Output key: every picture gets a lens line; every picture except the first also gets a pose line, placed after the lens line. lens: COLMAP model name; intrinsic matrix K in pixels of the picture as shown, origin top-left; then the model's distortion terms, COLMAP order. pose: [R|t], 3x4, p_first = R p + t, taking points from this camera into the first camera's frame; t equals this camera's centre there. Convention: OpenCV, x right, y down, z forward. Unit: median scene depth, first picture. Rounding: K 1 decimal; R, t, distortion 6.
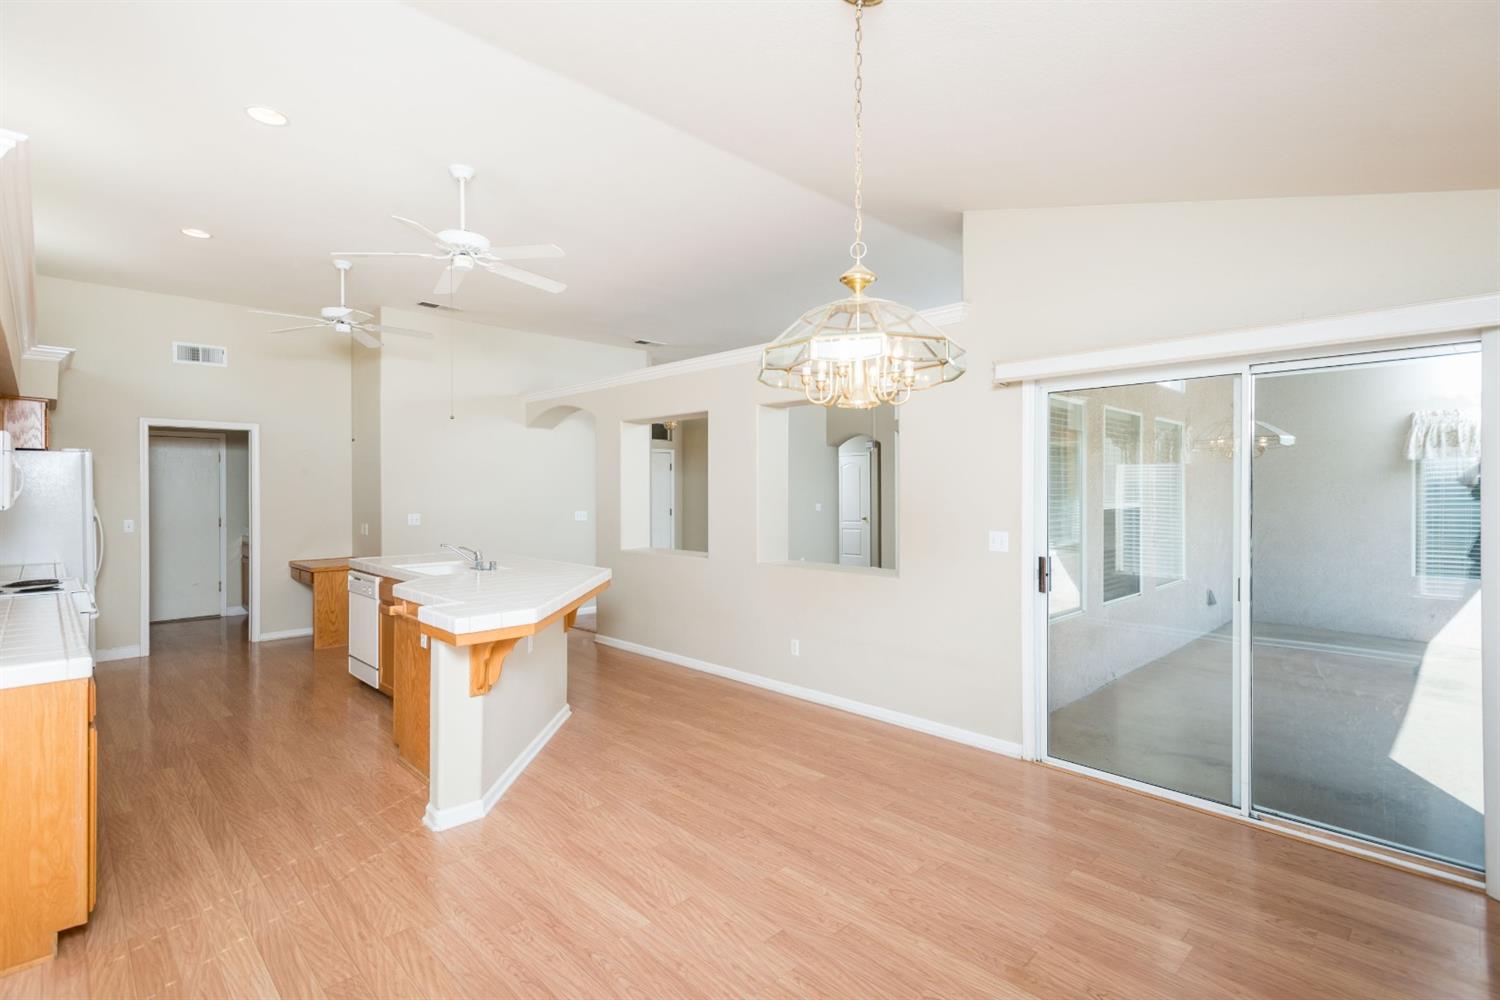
lens RADIAL K [[693.7, 0, 744.1], [0, 693.7, 502.0], [0, 0, 1]] dist [0.002663, 0.000582]
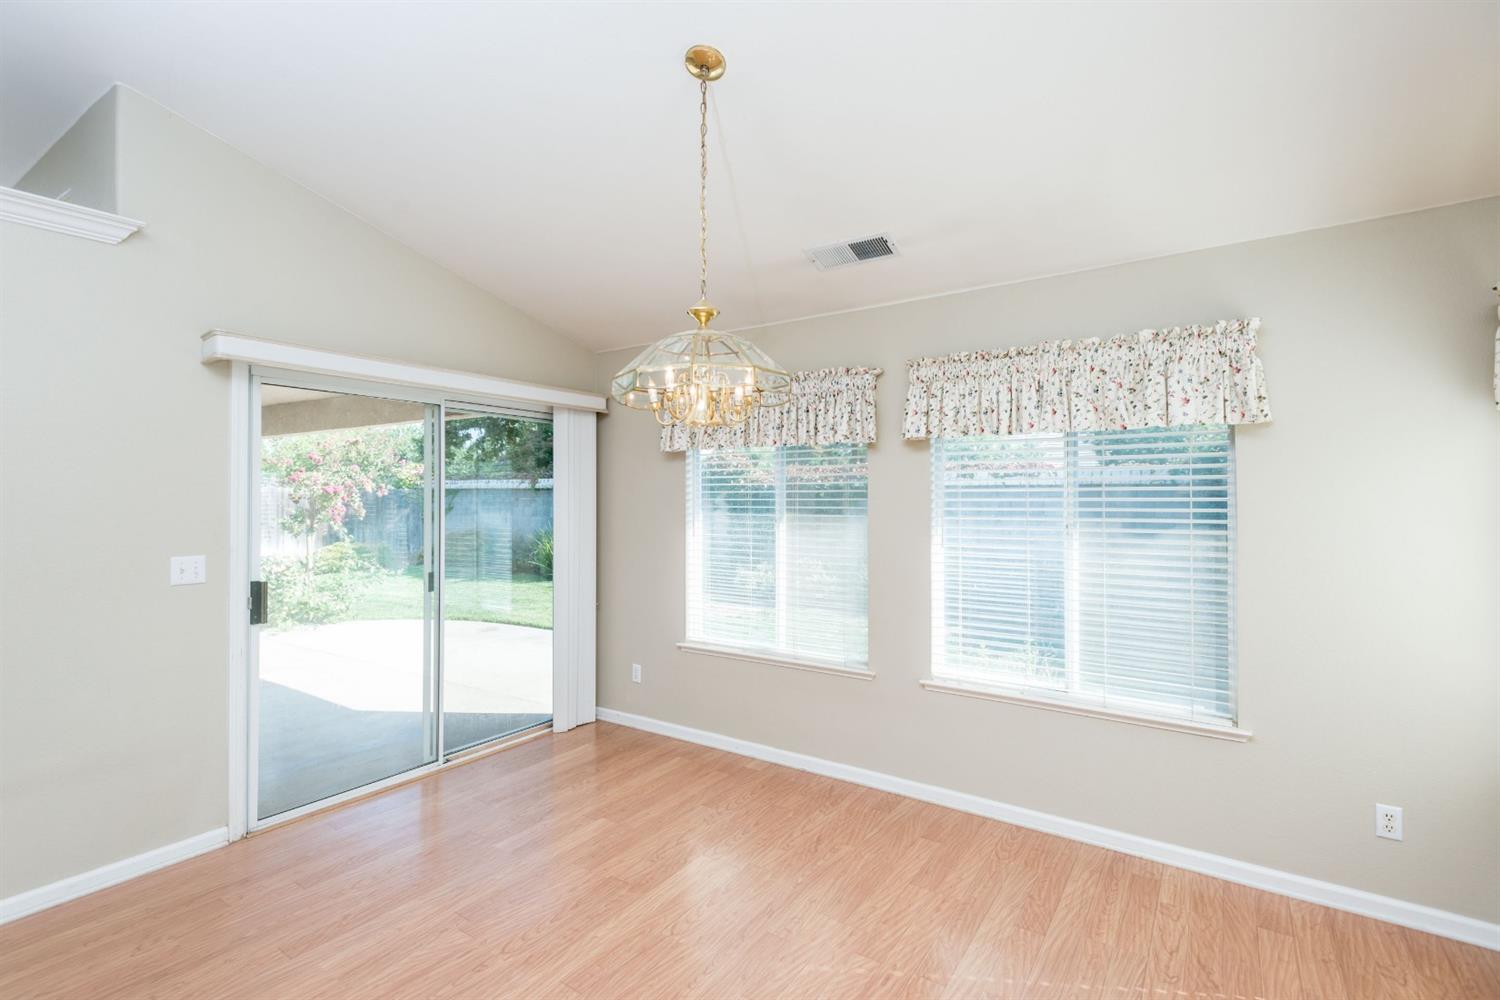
lens RADIAL K [[693.7, 0, 741.1], [0, 693.7, 497.9], [0, 0, 1]] dist [0.002663, 0.000582]
pose [[-0.186399, 0.000629, 0.982474, -0.782364], [0.017606, 0.999841, 0.002700, -0.016659], [-0.982316, 0.017801, -0.186381, 0.942161]]
